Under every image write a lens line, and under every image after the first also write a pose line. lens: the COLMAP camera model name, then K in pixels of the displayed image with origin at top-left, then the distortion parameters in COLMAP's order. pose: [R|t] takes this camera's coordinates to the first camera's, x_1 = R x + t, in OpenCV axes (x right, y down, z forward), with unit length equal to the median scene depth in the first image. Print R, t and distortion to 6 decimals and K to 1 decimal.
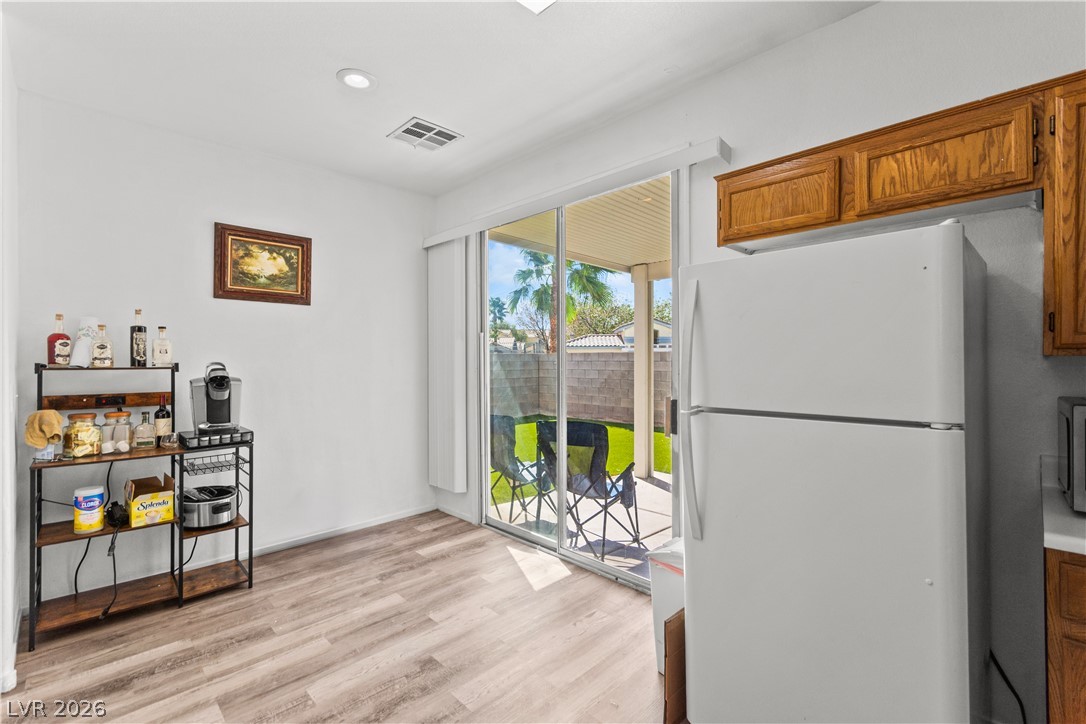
lens RADIAL K [[484.1, 0, 546.3], [0, 484.1, 357.7], [0, 0, 1]] dist [0.002925, 0.000068]
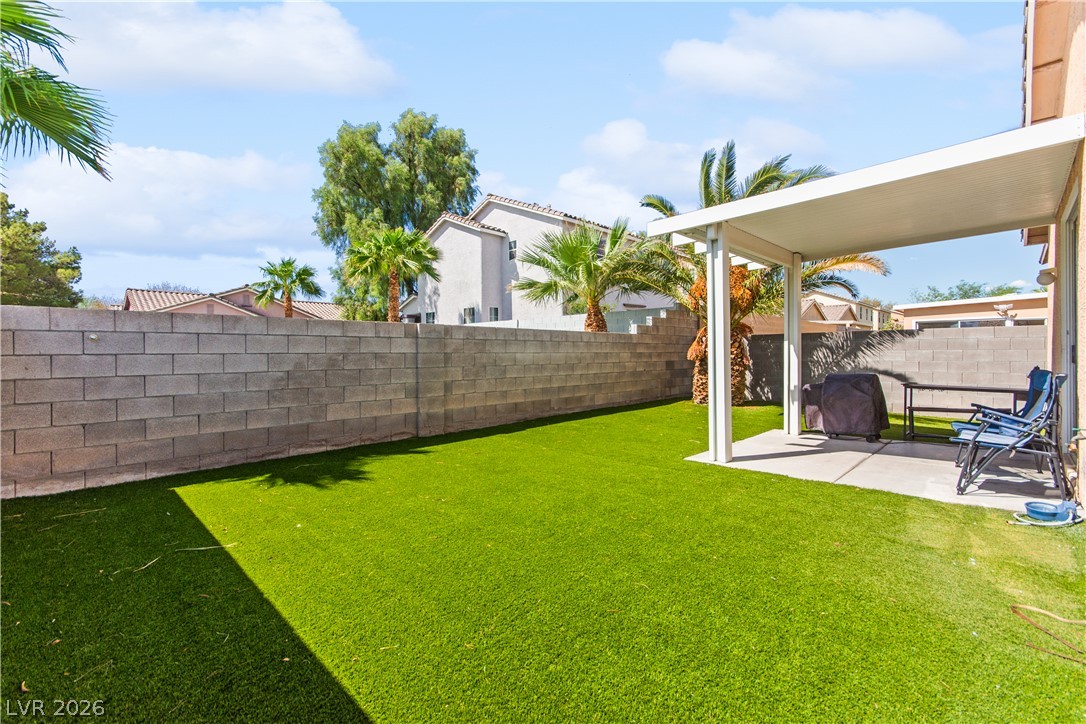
lens RADIAL K [[479.1, 0, 543.8], [0, 479.1, 352.8], [0, 0, 1]] dist [0.006209, -0.000035]
pose [[-0.008783, 0.004178, 0.999953, -1.445473], [0.003979, 0.999984, -0.004143, 0.108538], [-0.999954, 0.003942, -0.008799, 2.877228]]
